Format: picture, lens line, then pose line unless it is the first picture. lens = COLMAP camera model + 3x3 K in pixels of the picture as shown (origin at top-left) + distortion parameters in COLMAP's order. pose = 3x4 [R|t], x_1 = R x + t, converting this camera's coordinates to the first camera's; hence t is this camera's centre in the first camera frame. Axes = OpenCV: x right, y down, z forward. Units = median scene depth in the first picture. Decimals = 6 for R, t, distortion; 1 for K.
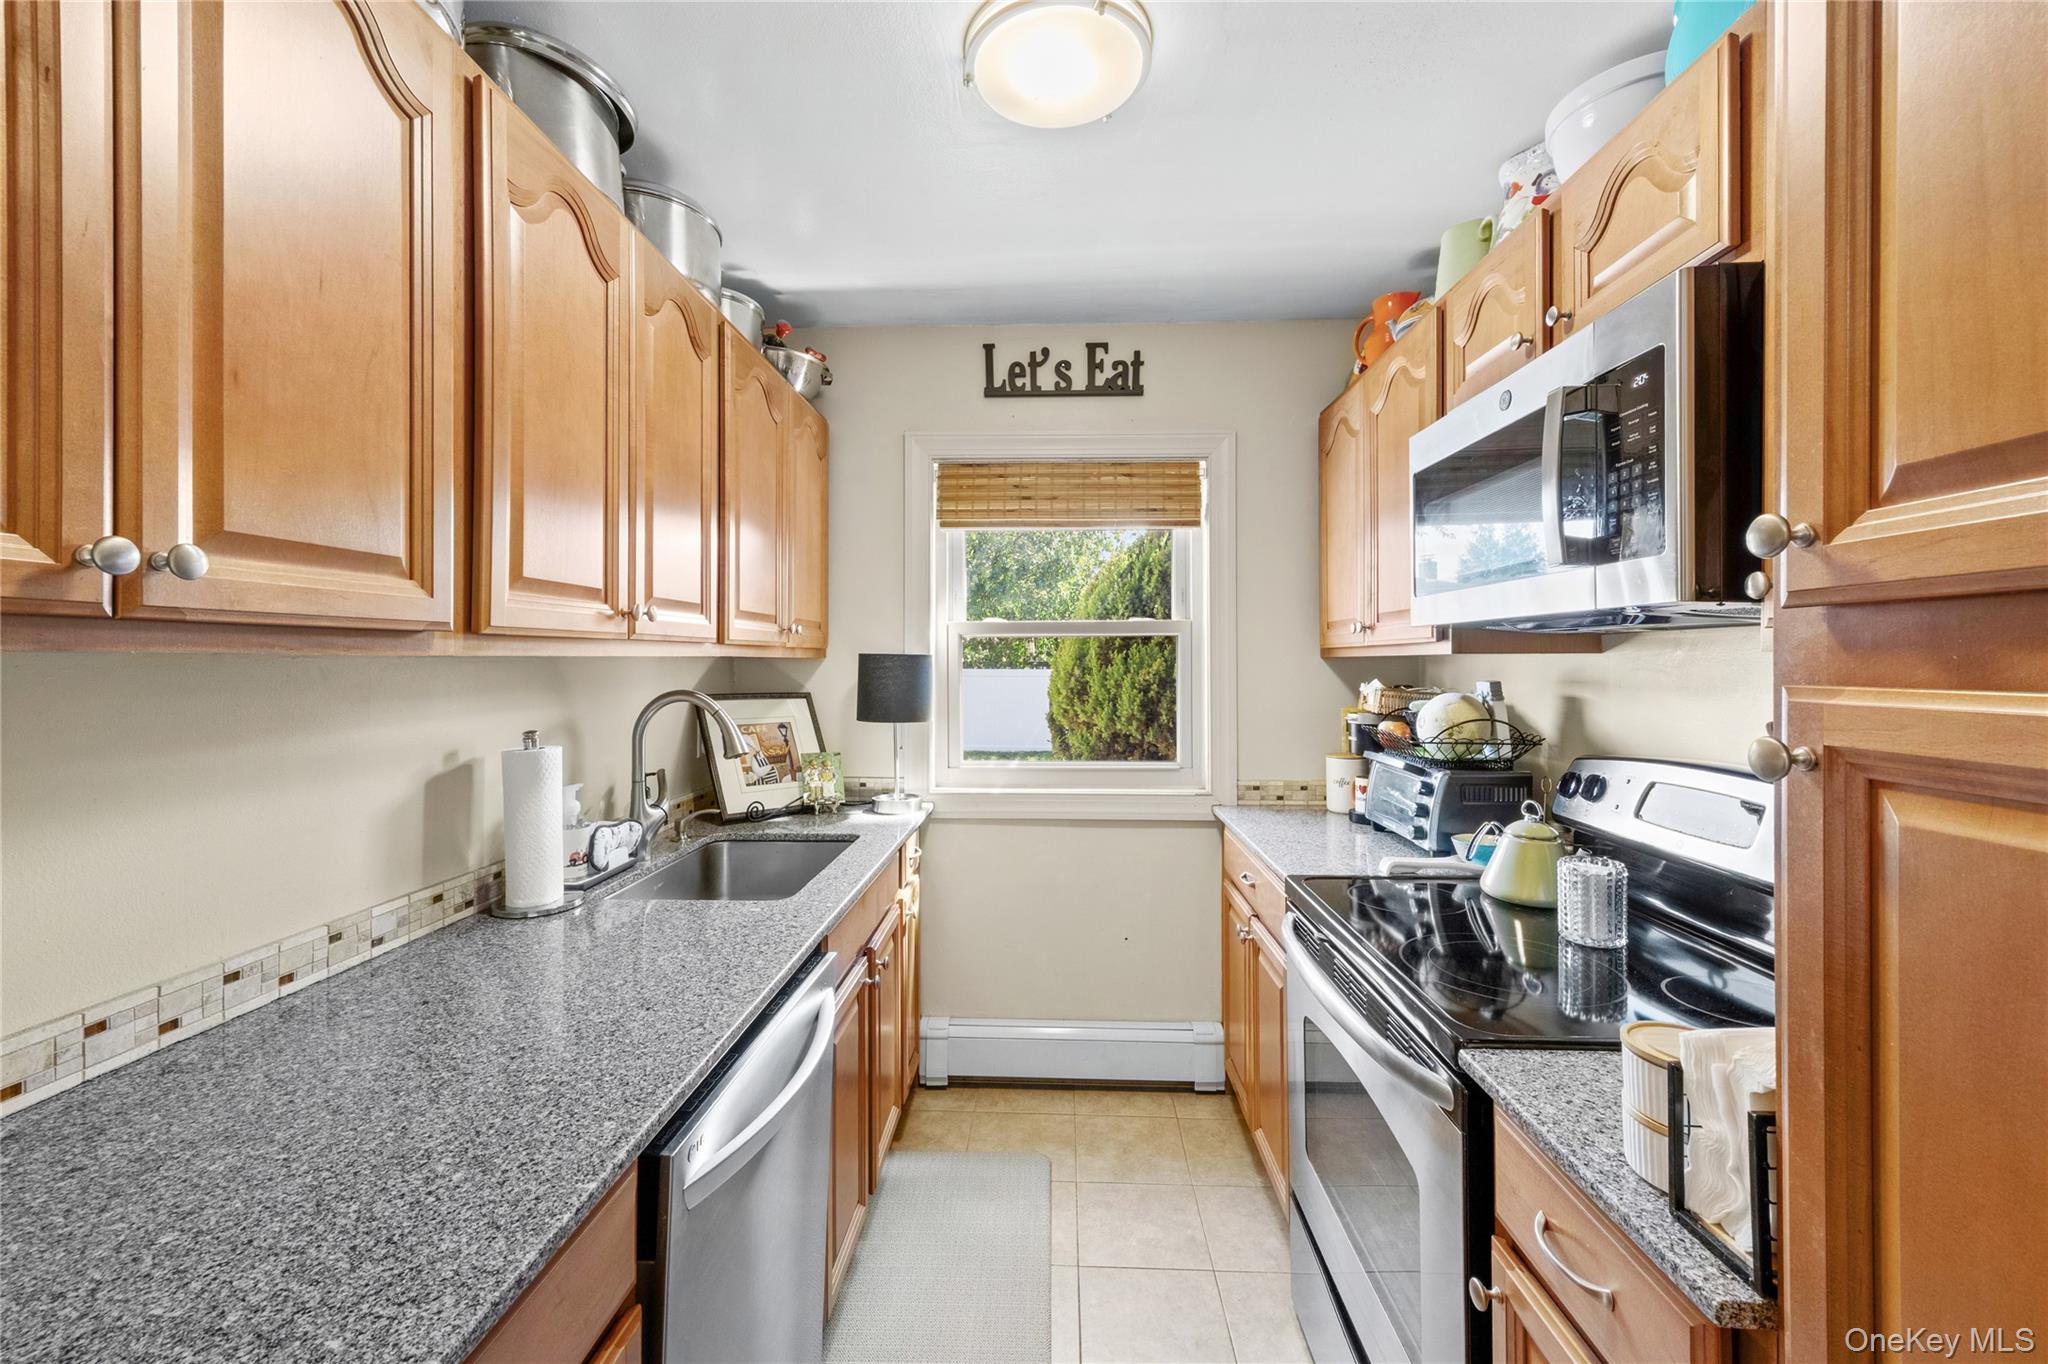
lens RADIAL K [[819.3, 0, 1024.7], [0, 819.3, 667.2], [0, 0, 1]] dist [0.013752, 0.000013]
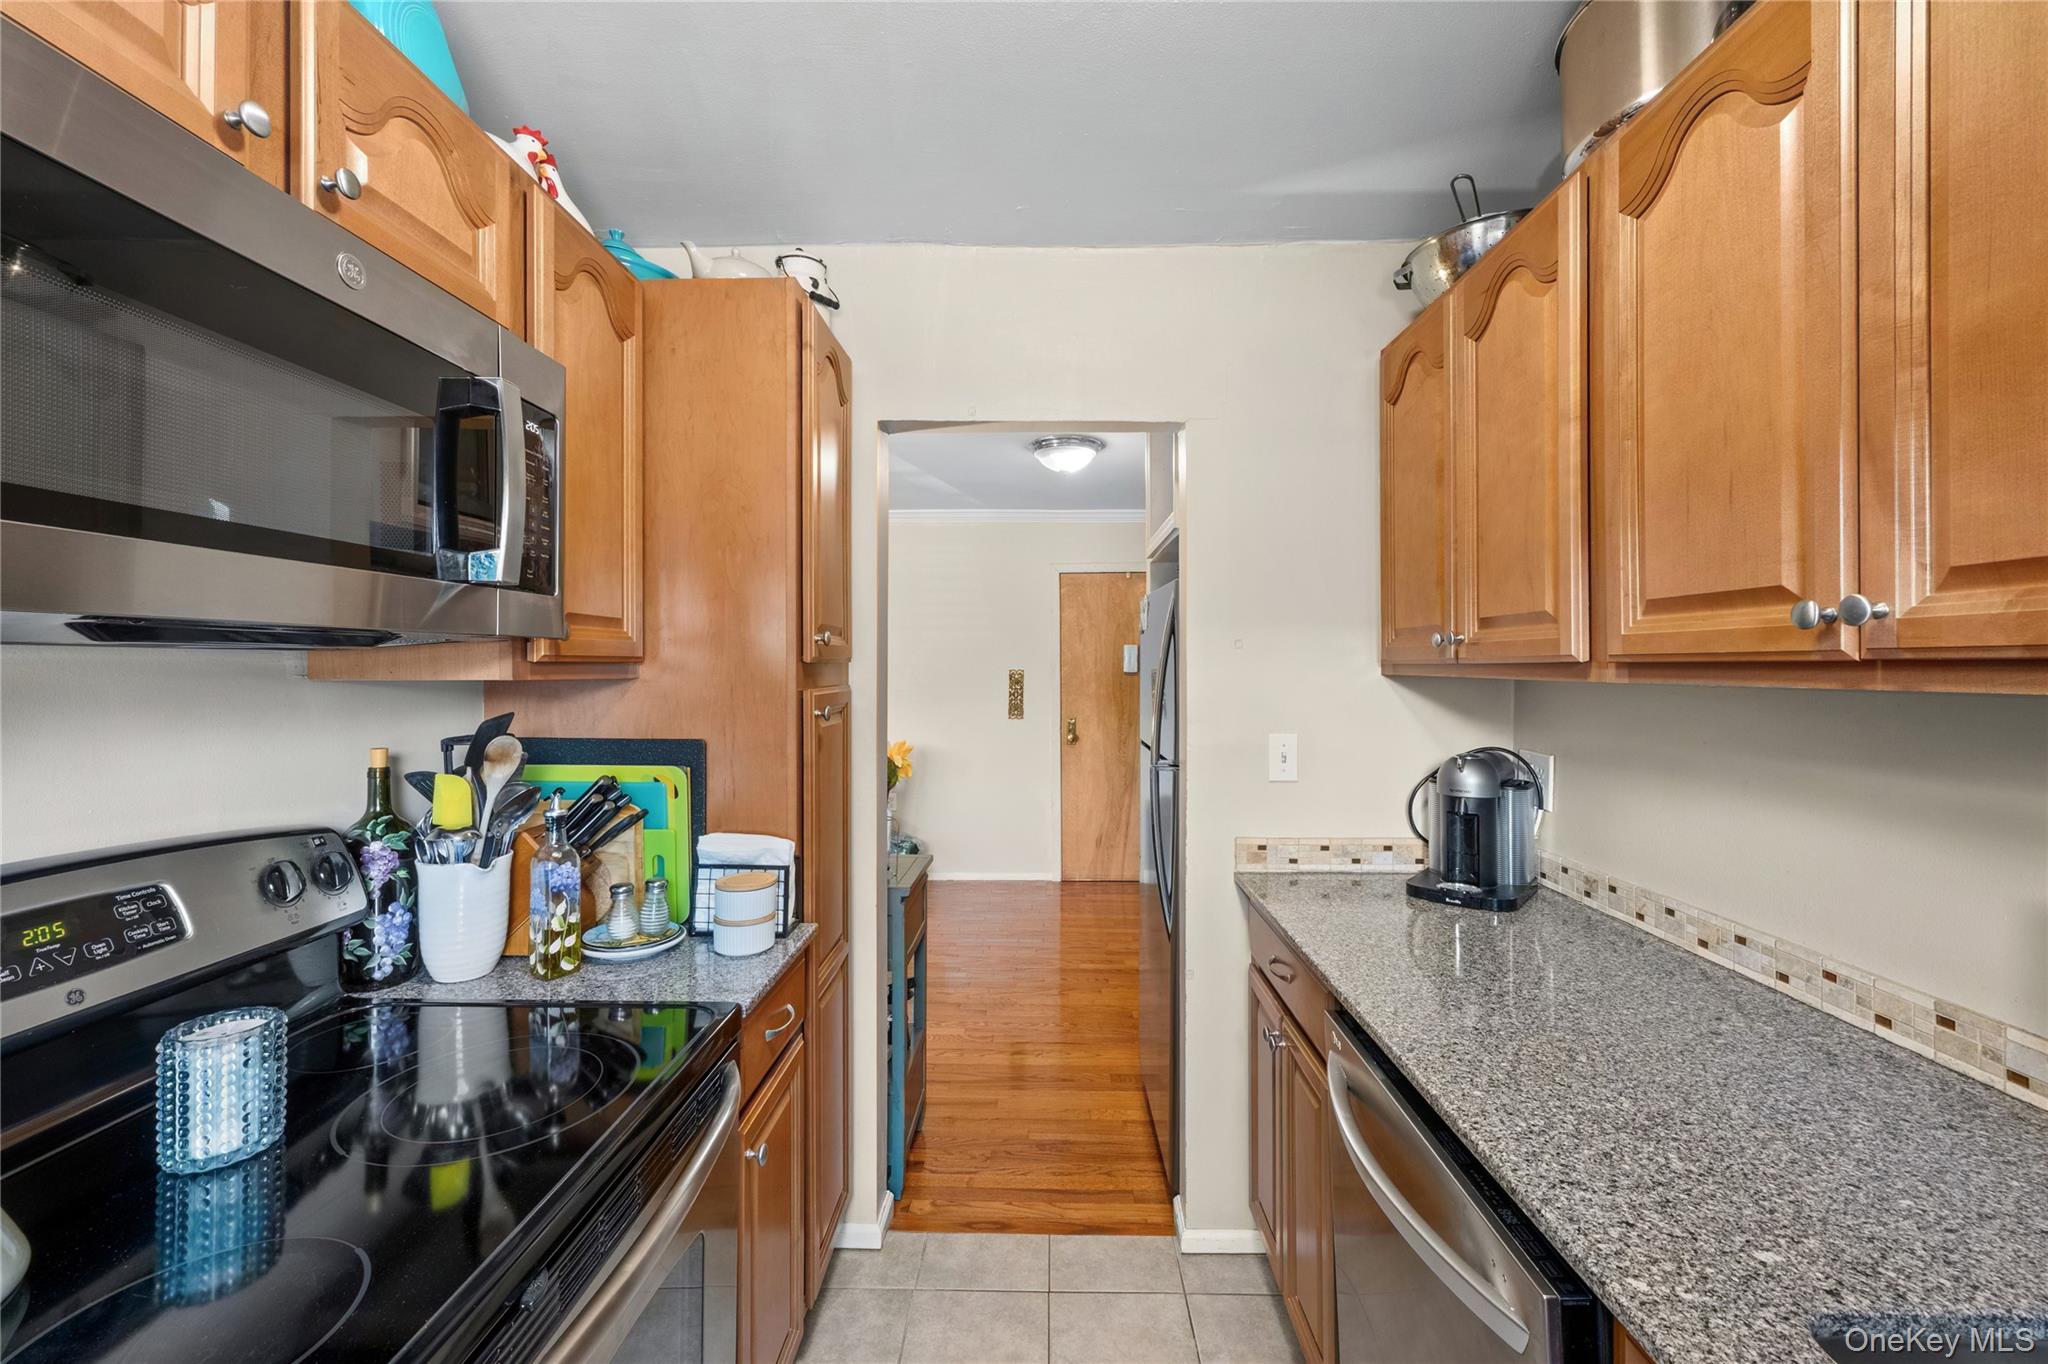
lens RADIAL K [[819.3, 0, 1023.1], [0, 819.3, 663.8], [0, 0, 1]] dist [0.013752, 0.000013]
pose [[-0.999973, 0.003258, -0.006527, 0.119591], [0.003241, 0.999991, 0.002621, -0.046590], [0.006536, 0.002599, -0.999975, 2.130151]]
